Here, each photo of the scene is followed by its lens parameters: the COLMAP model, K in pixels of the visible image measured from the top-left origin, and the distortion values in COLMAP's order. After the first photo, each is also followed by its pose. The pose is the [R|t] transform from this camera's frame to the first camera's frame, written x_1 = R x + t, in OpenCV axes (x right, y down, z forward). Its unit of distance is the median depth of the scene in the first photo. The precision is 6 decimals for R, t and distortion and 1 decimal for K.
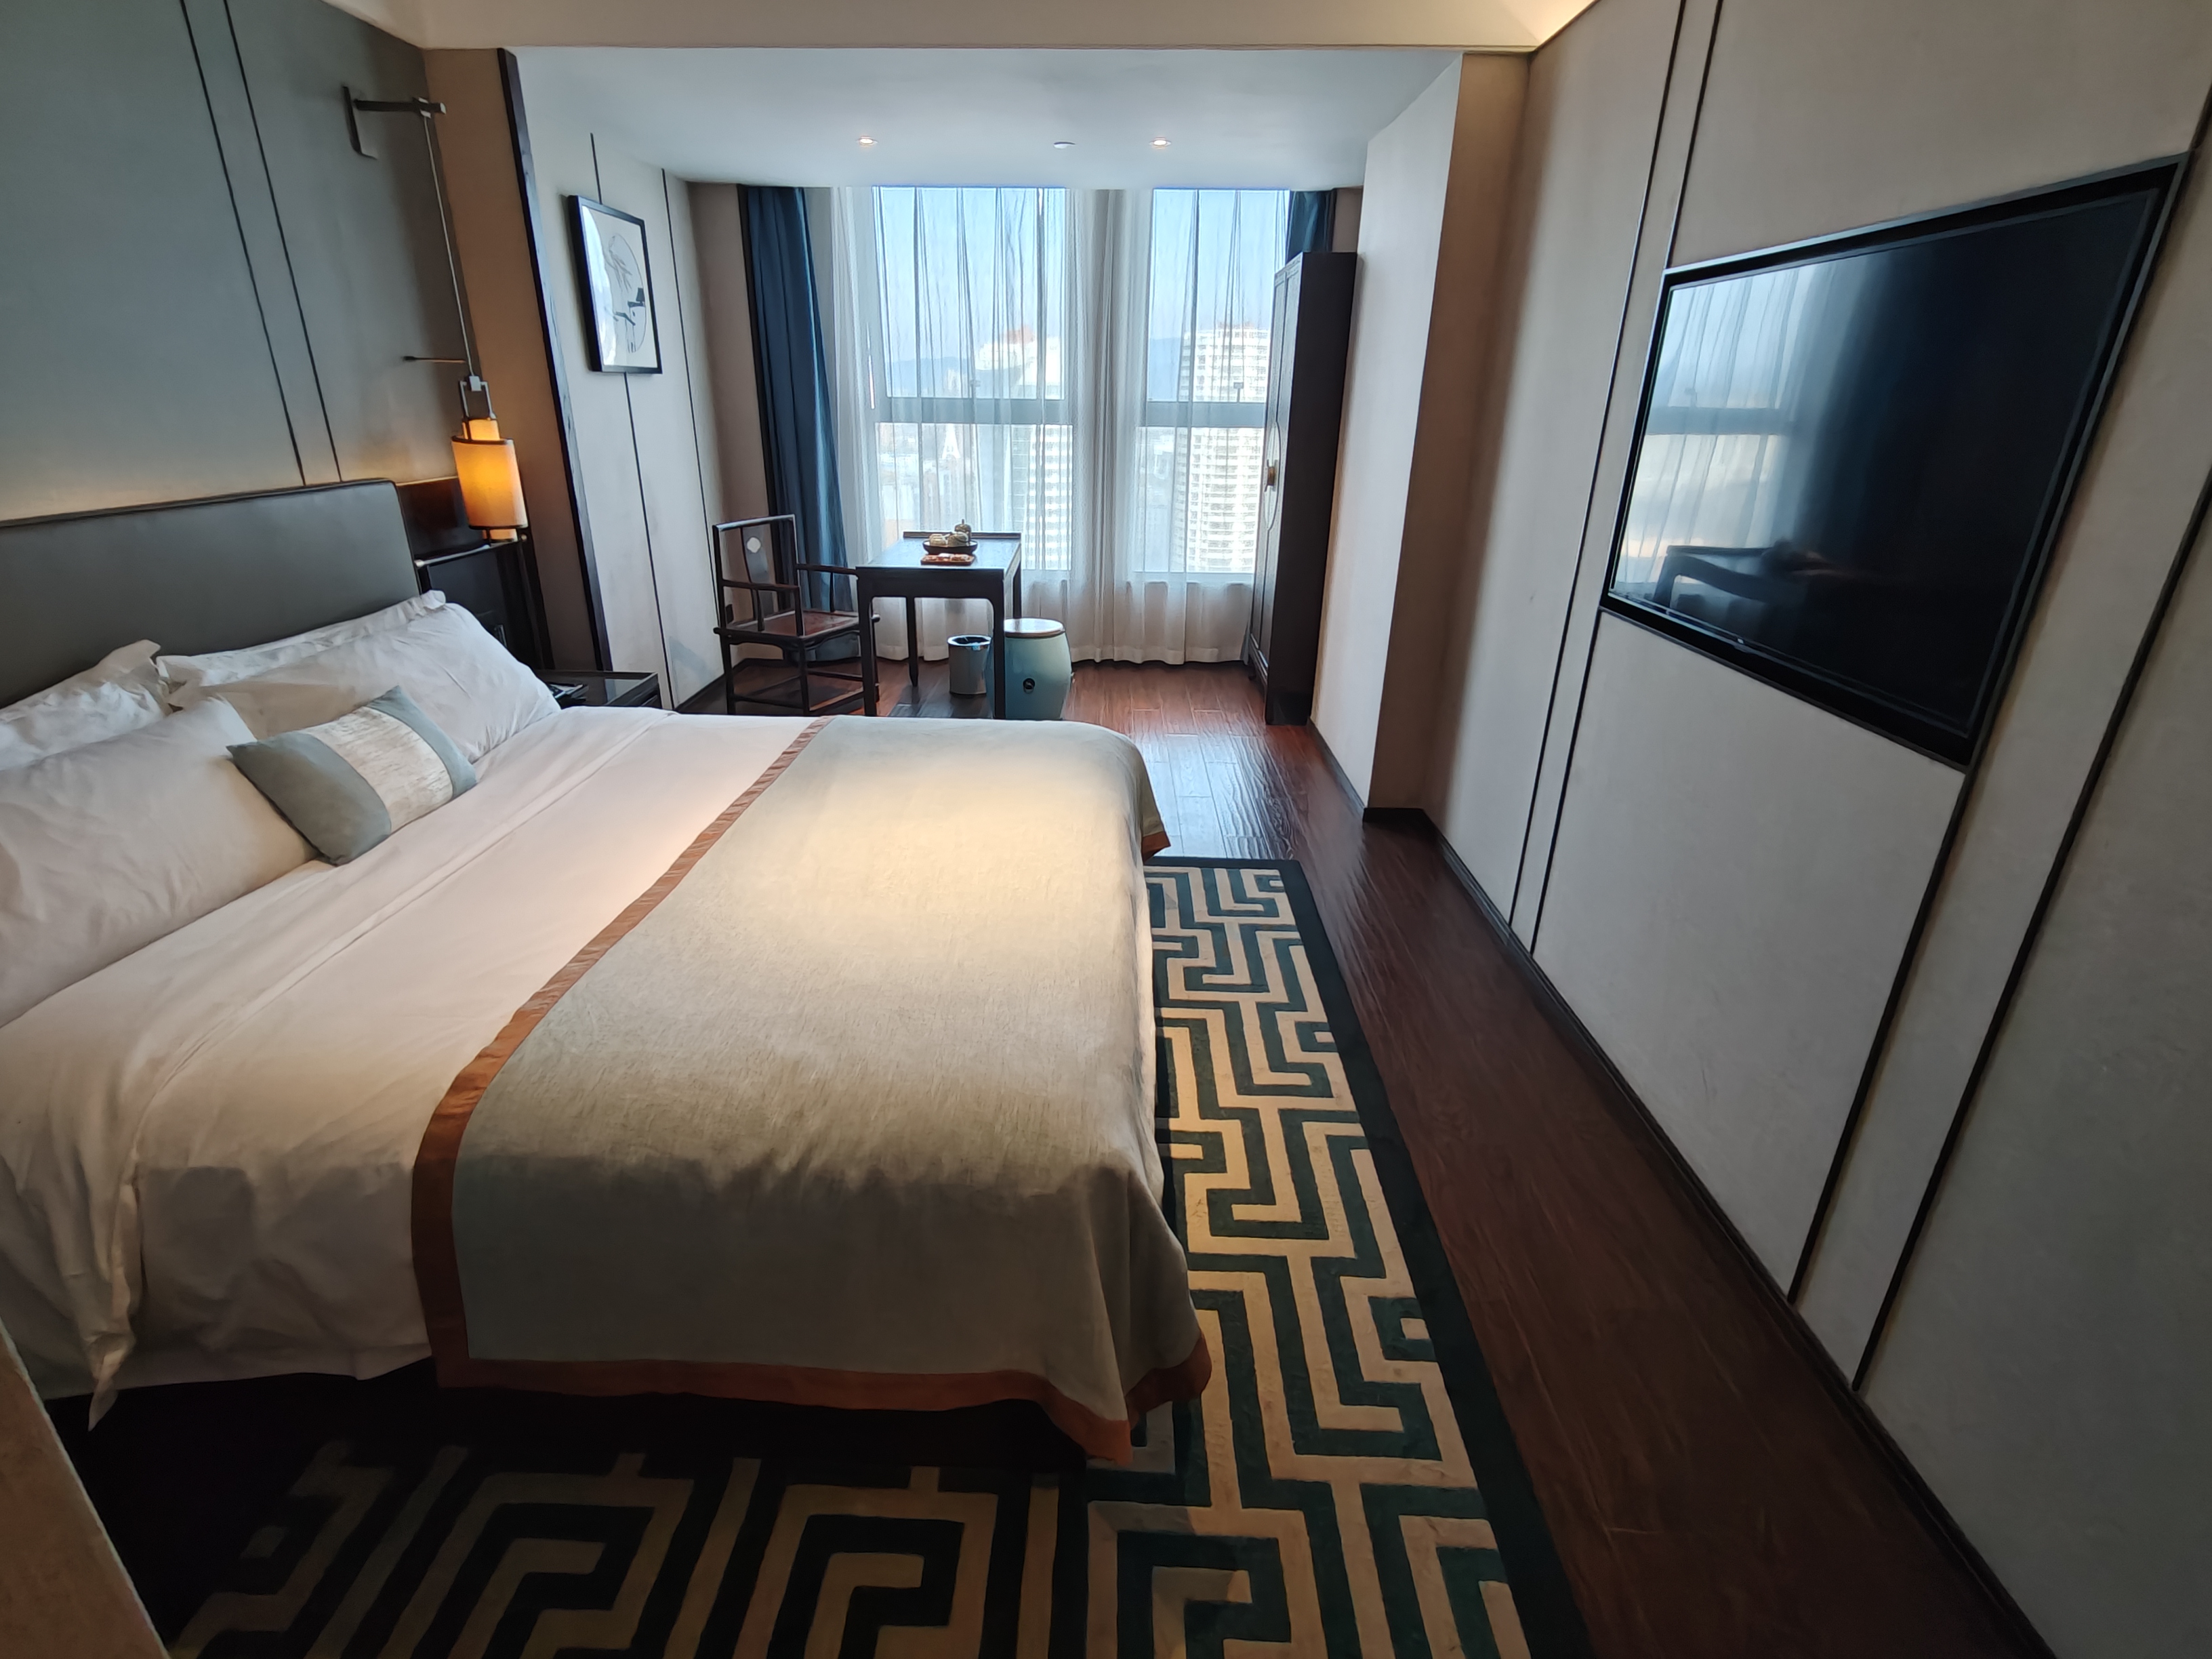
lens RADIAL K [[1049.1, 0, 1076.6], [0, 1049.1, 819.9], [0, 0, 1]] dist [0.002238, 0.001535]
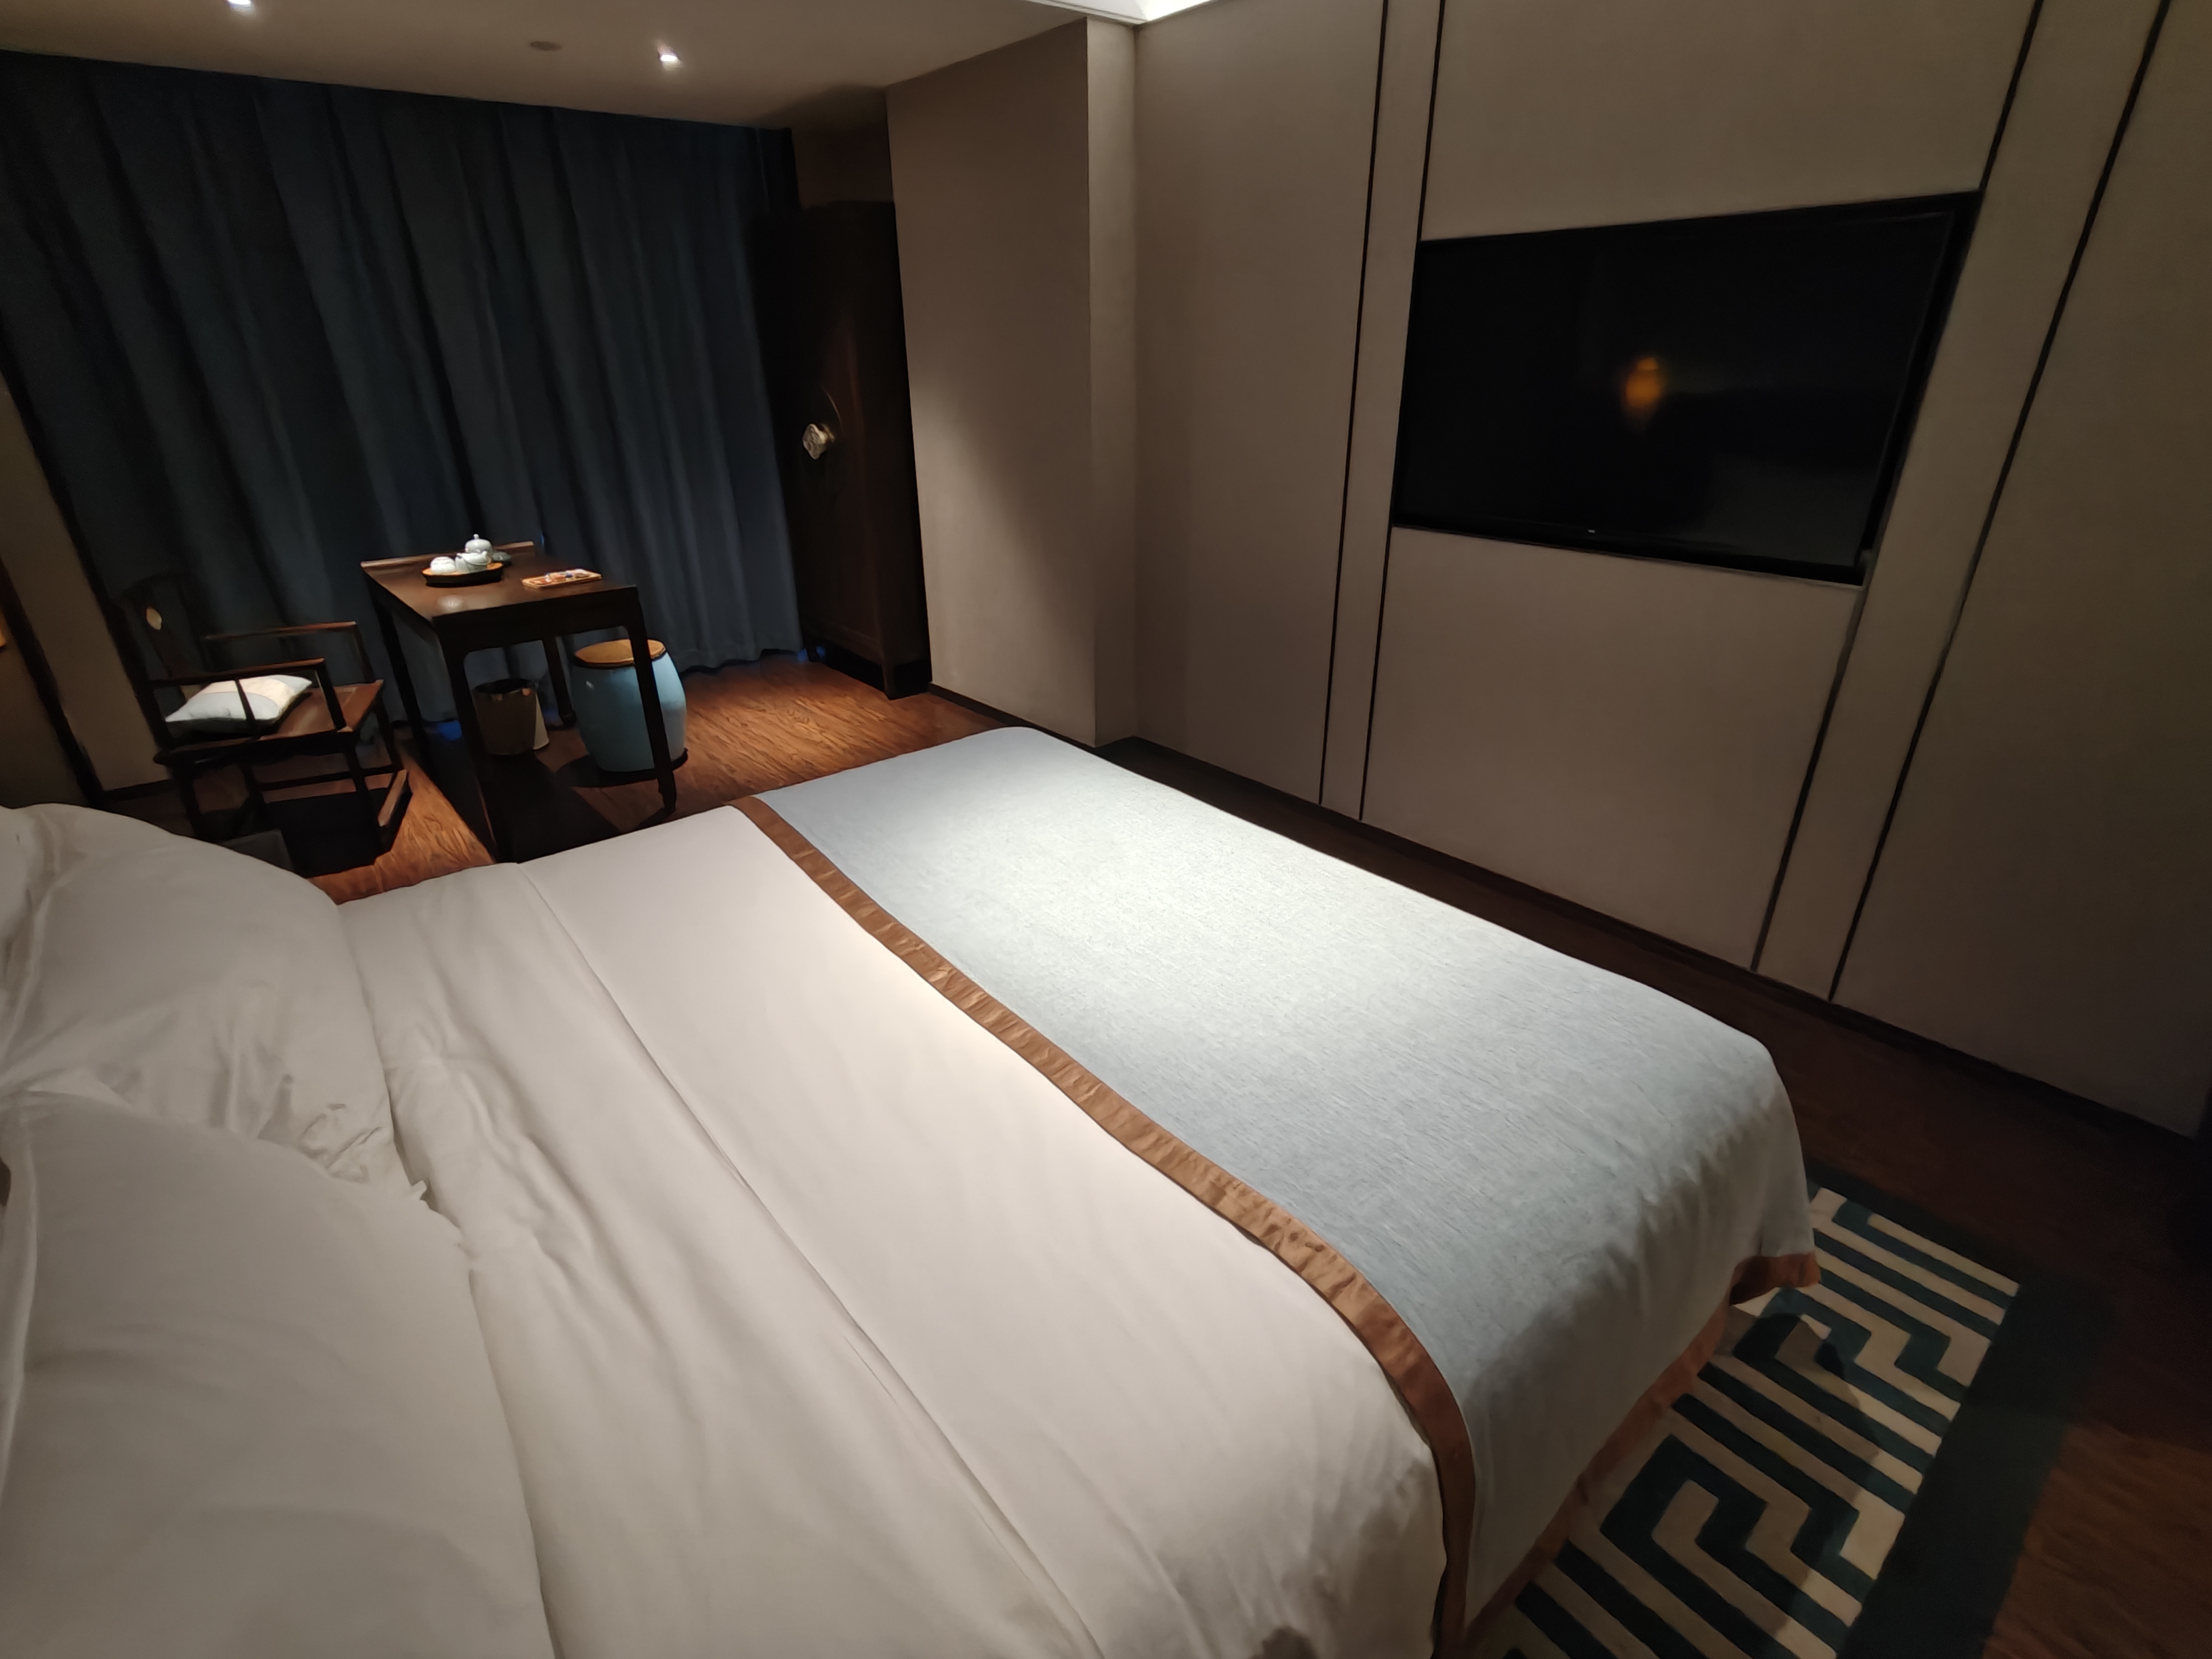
lens RADIAL K [[1049.1, 0, 1076.0], [0, 1049.1, 820.2], [0, 0, 1]] dist [0.002238, 0.001535]
pose [[0.752325, -0.300942, 0.586038, -0.590064], [0.274933, 0.951820, 0.135834, -0.142759], [-0.598680, 0.058930, 0.798817, 0.274842]]
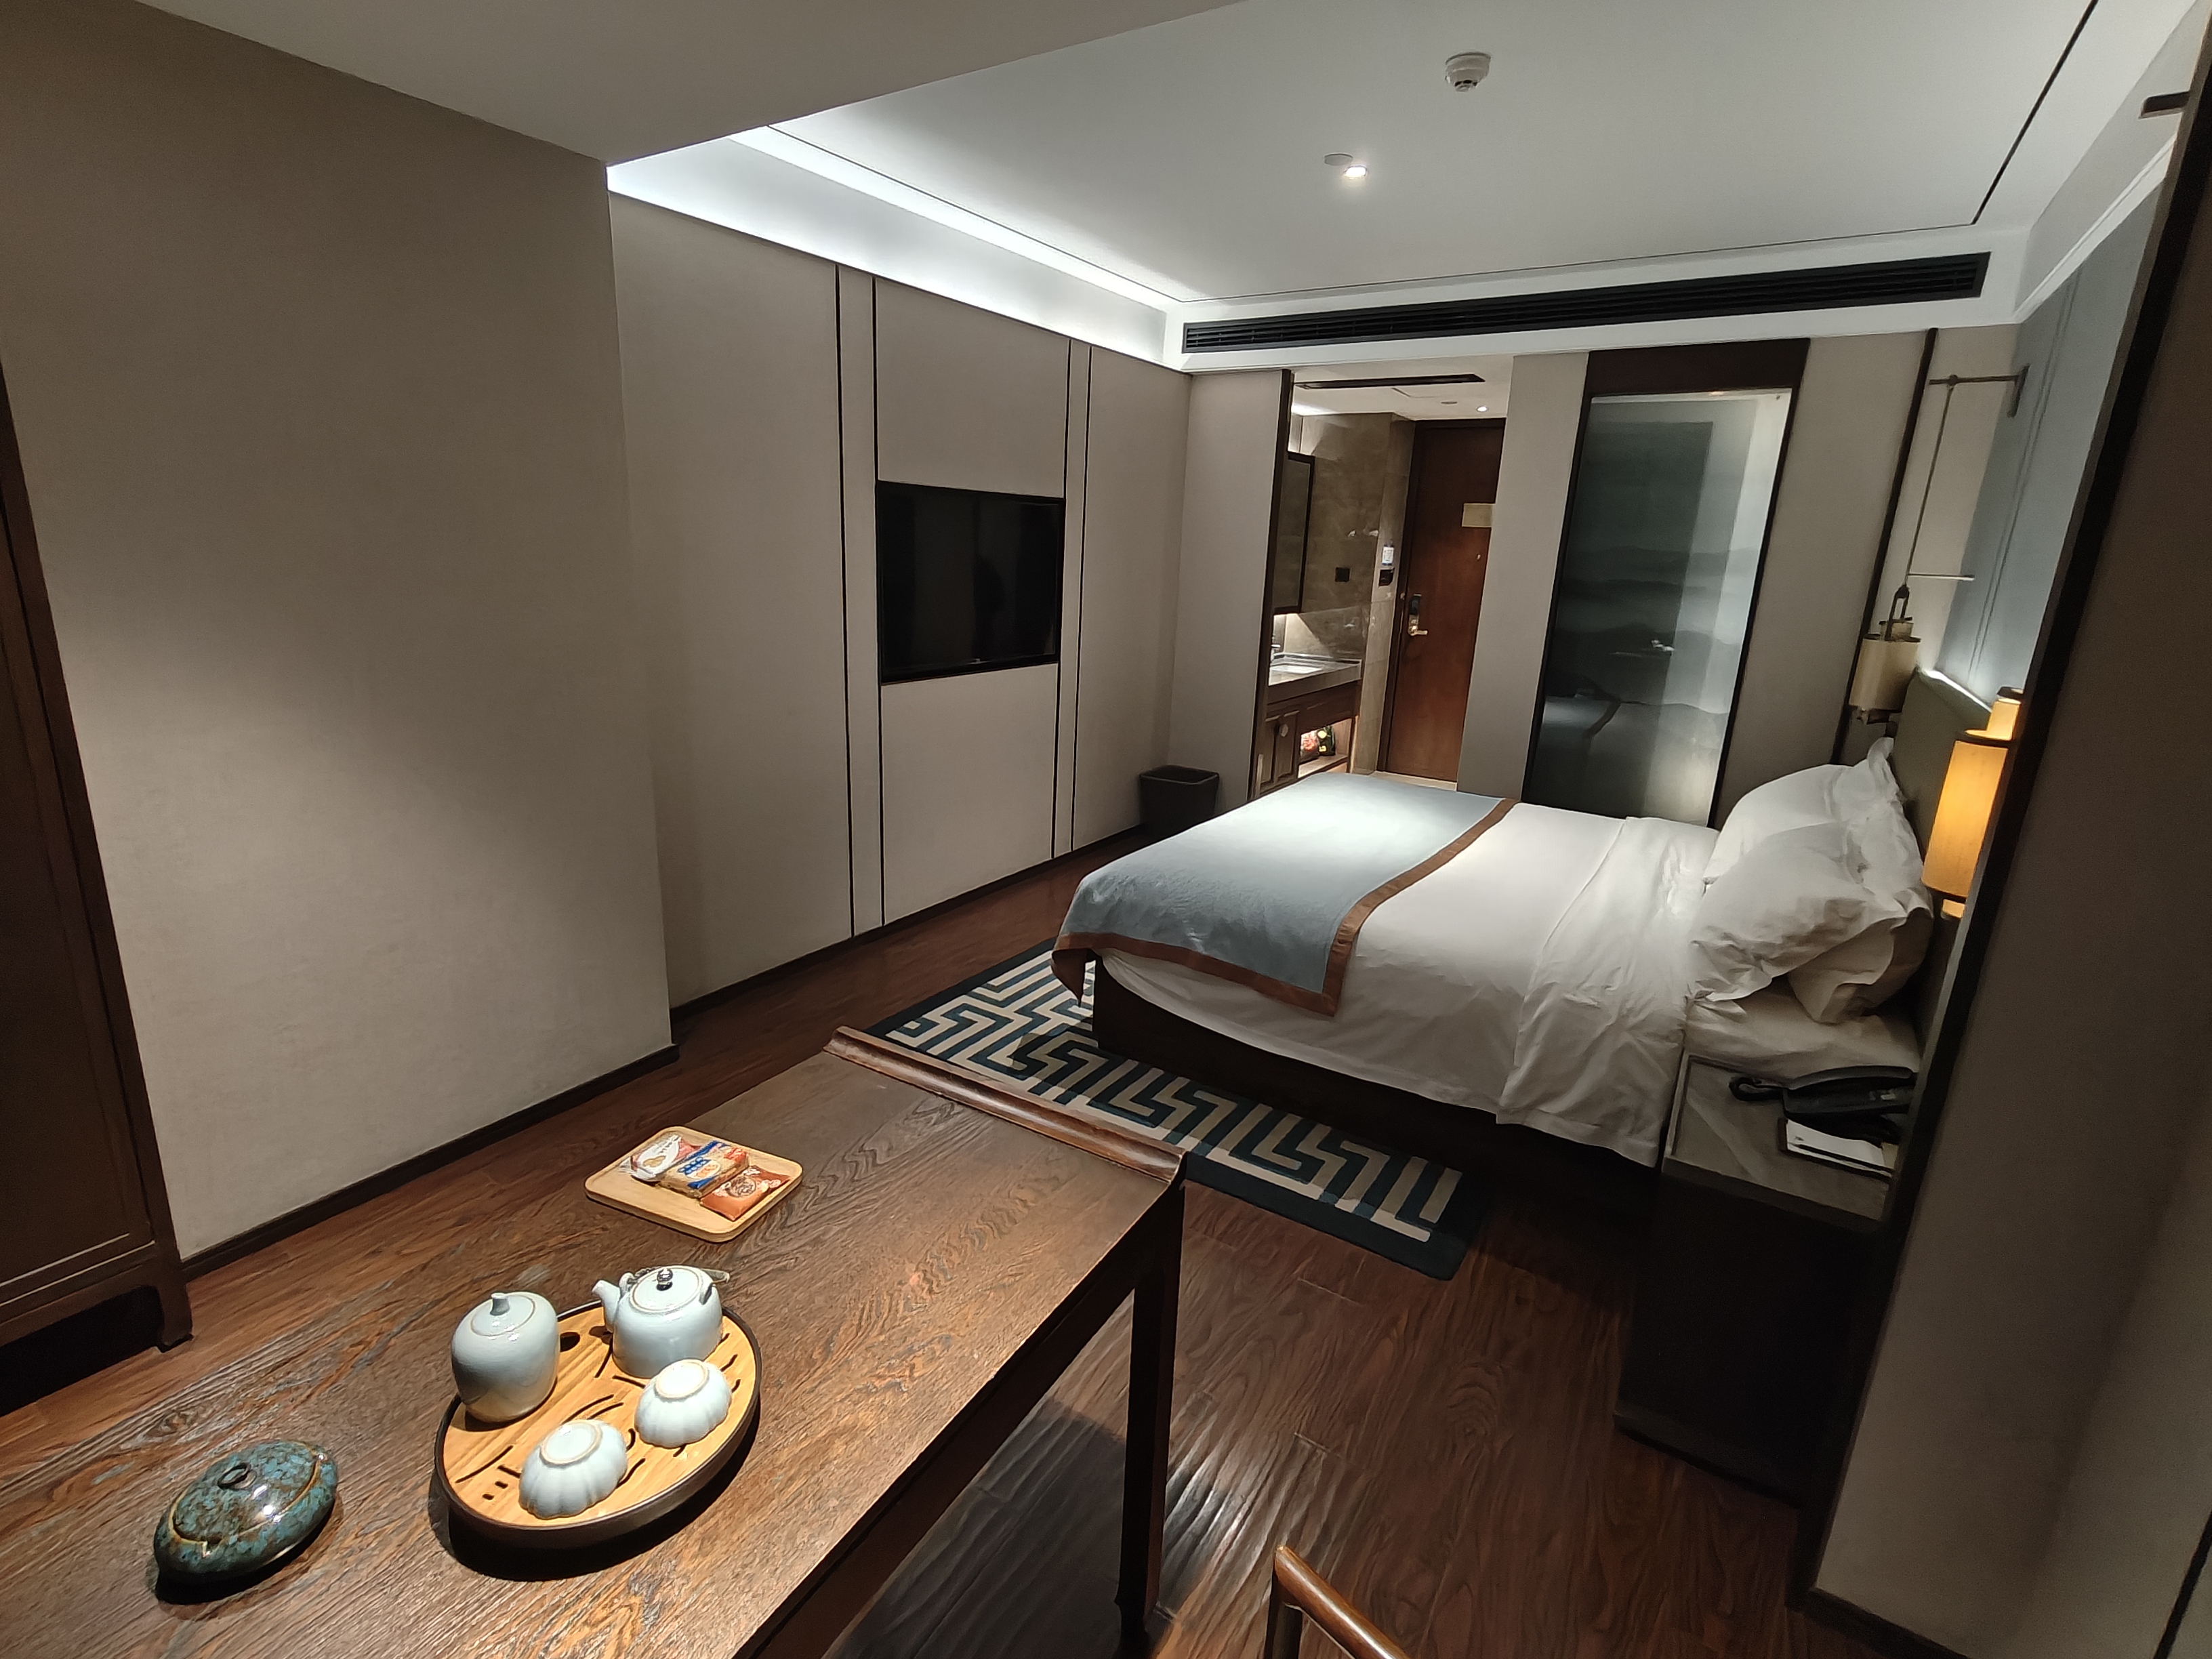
lens RADIAL K [[1049.1, 0, 1071.7], [0, 1049.1, 819.5], [0, 0, 1]] dist [0.002238, 0.001535]
pose [[-0.851258, -0.178179, 0.493570, -0.544055], [0.151725, 0.816837, 0.556558, -0.865441], [-0.502333, 0.548662, -0.668305, 2.022024]]
